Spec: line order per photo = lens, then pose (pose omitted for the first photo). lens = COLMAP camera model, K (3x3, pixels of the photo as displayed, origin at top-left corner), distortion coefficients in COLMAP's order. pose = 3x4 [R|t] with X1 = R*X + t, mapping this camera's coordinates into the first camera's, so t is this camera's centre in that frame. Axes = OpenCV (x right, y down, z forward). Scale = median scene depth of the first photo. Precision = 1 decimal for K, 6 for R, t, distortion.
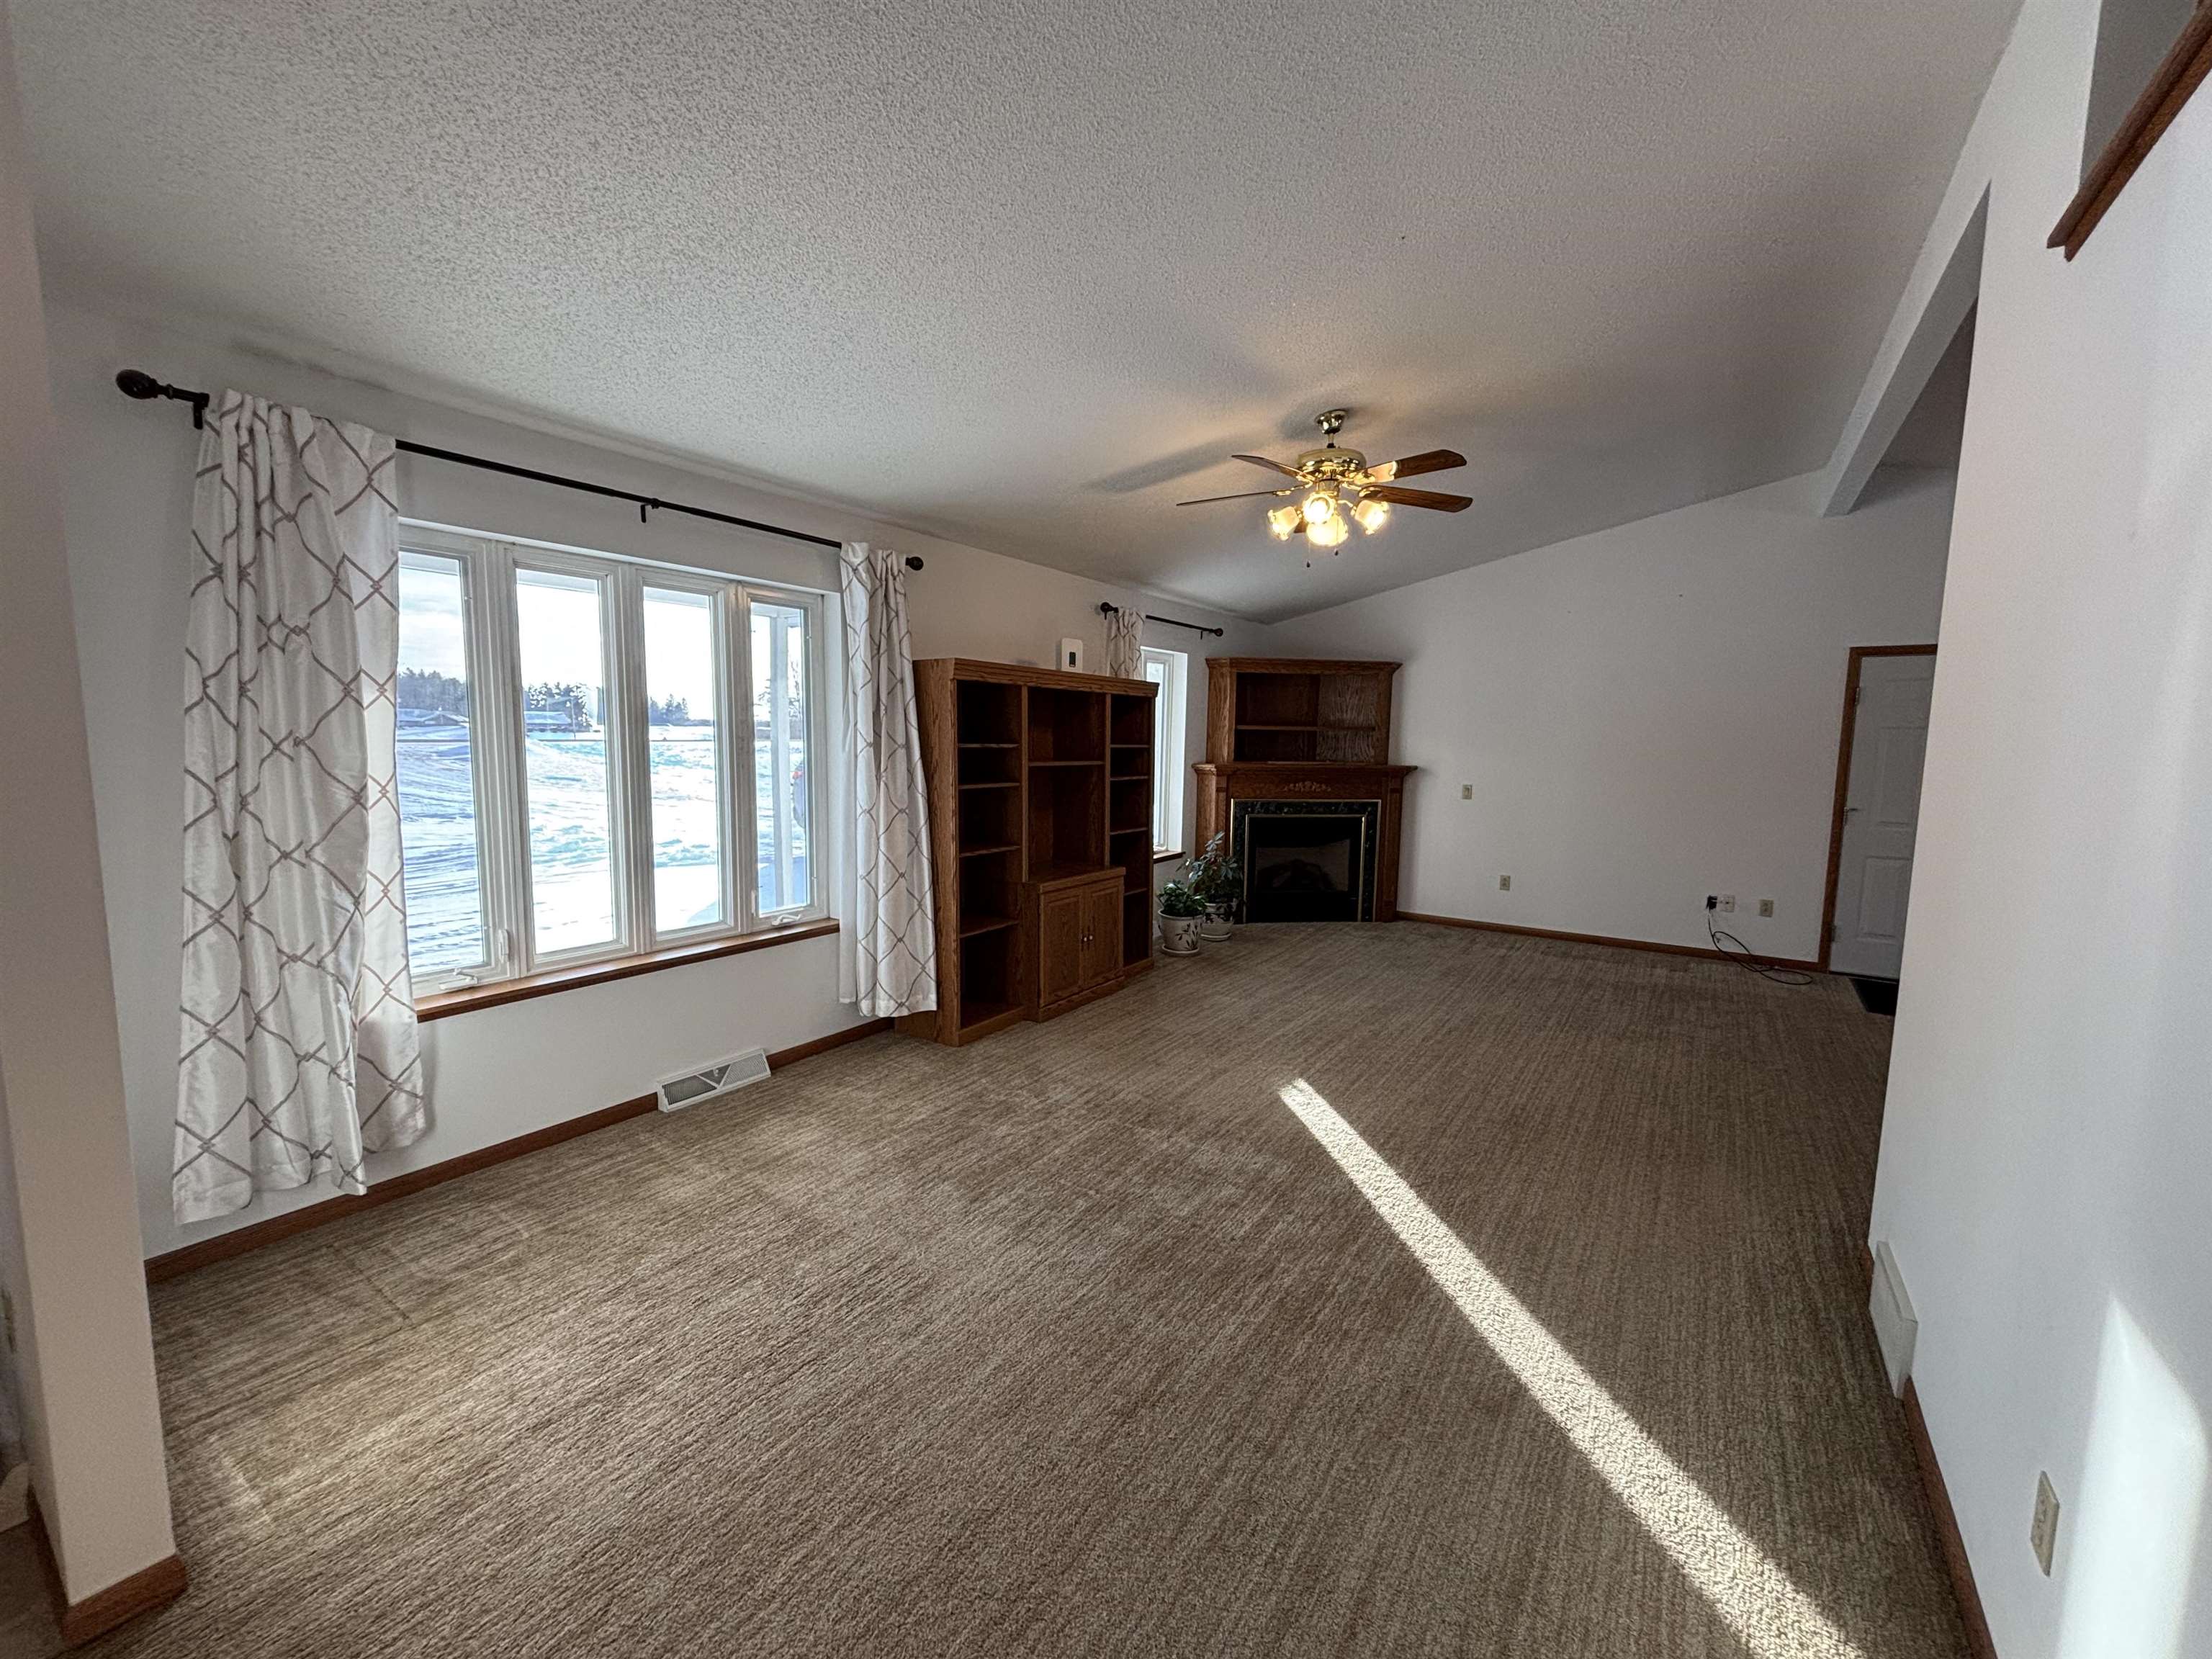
lens RADIAL K [[898.8, 0, 1087.5], [0, 898.8, 829.7], [0, 0, 1]] dist [0.002690, 0.001900]
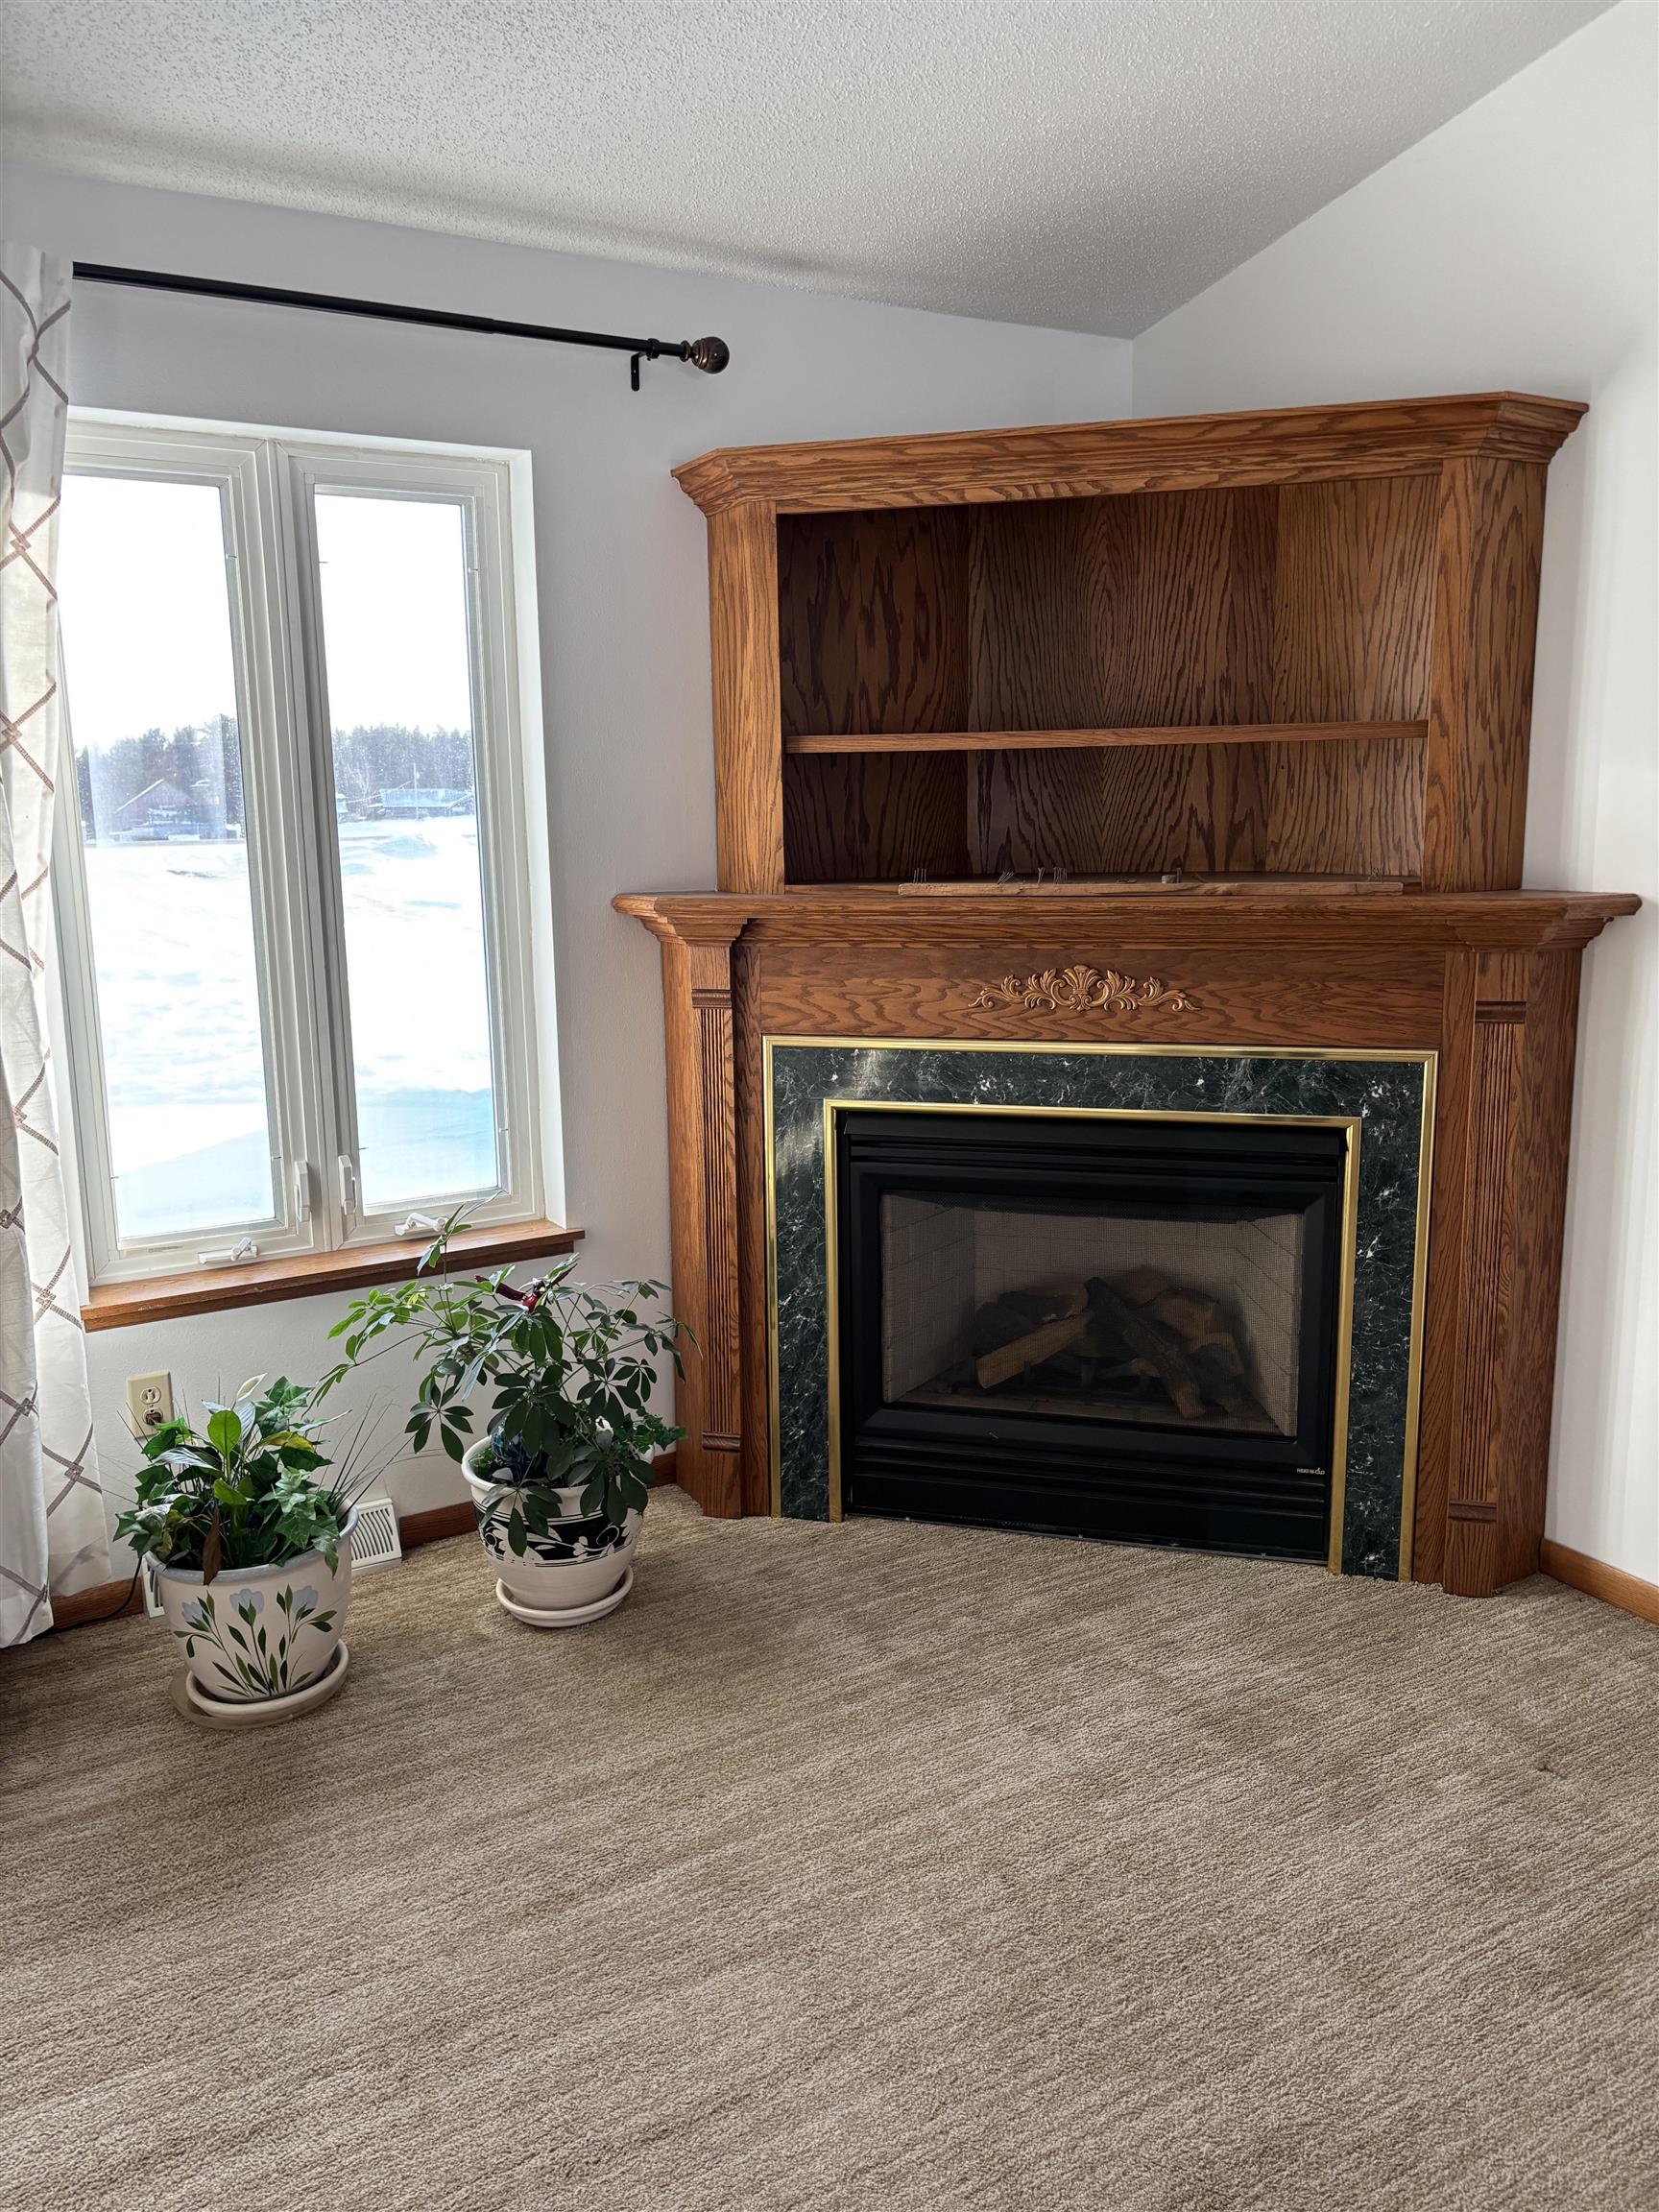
lens RADIAL K [[1694.4, 0, 837.8], [0, 1694.4, 1110.2], [0, 0, 1]] dist [0.070388, -0.059721]
pose [[0.911873, 0.047342, -0.407733, 0.367737], [-0.017355, 0.996885, 0.076936, -0.049225], [0.410105, -0.063080, 0.909854, 0.562715]]
